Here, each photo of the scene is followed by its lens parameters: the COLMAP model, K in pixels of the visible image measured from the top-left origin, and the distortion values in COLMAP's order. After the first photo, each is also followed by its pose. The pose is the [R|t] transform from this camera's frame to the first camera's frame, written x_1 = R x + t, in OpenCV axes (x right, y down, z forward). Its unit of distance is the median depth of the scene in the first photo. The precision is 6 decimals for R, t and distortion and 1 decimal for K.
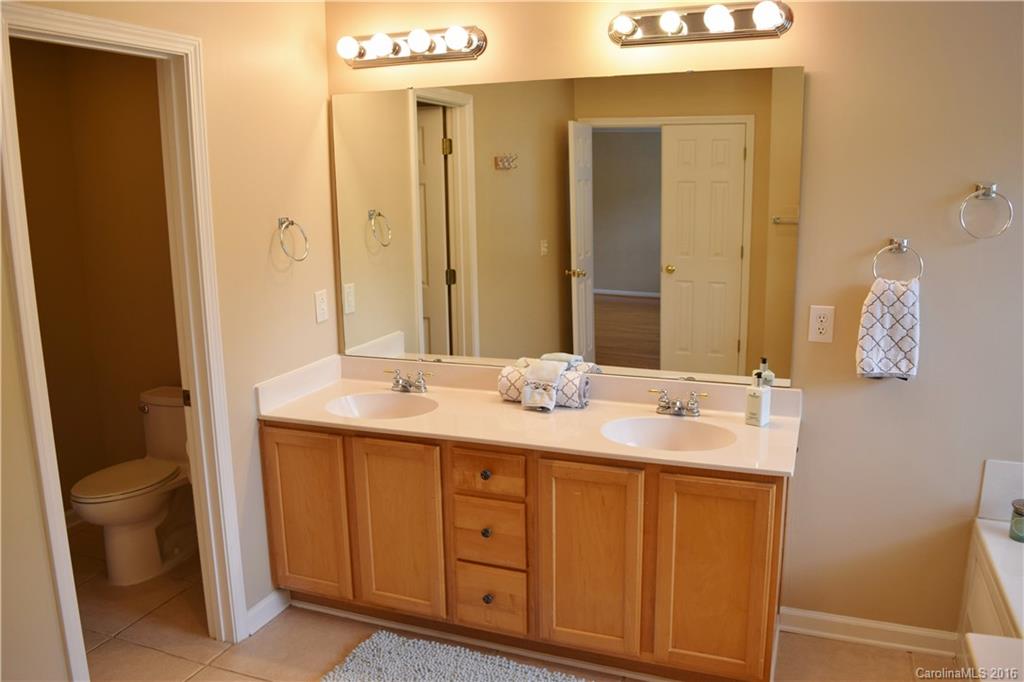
lens RADIAL K [[872.9, 0, 512.0], [0, 872.9, 341.0], [0, 0, 1]] dist [-0.049319, -0.000046]
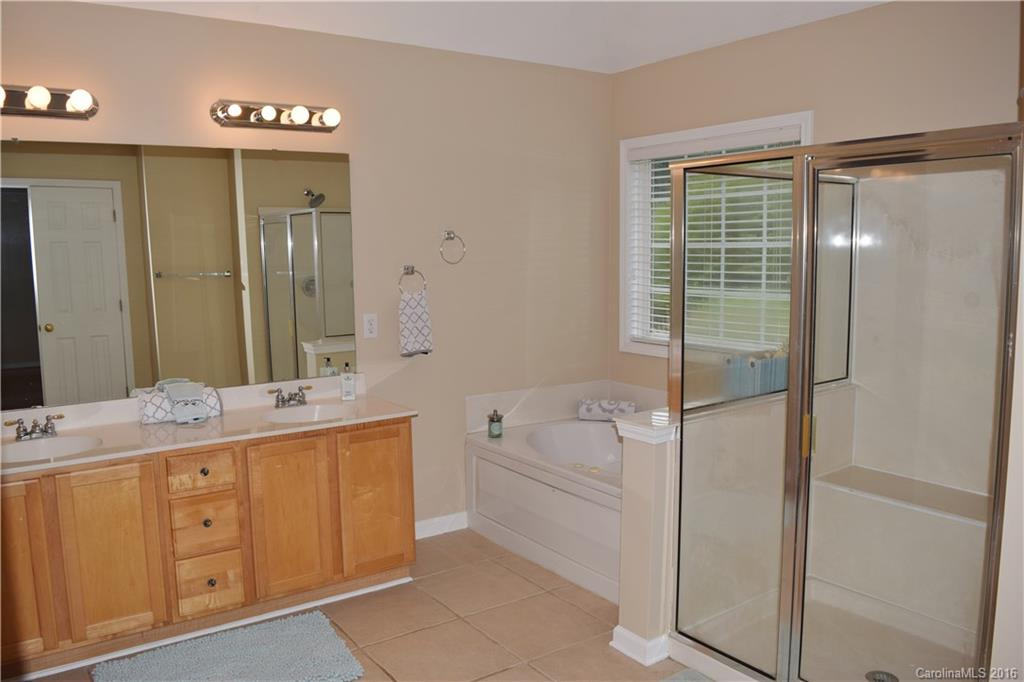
lens RADIAL K [[809.1, 0, 512.0], [0, 809.1, 341.0], [0, 0, 1]] dist [-0.092222, 0.014050]
pose [[0.541641, -0.094166, 0.835319, -0.647774], [0.160171, 0.987061, 0.007413, 0.033692], [-0.825209, 0.129779, 0.549716, 0.044987]]
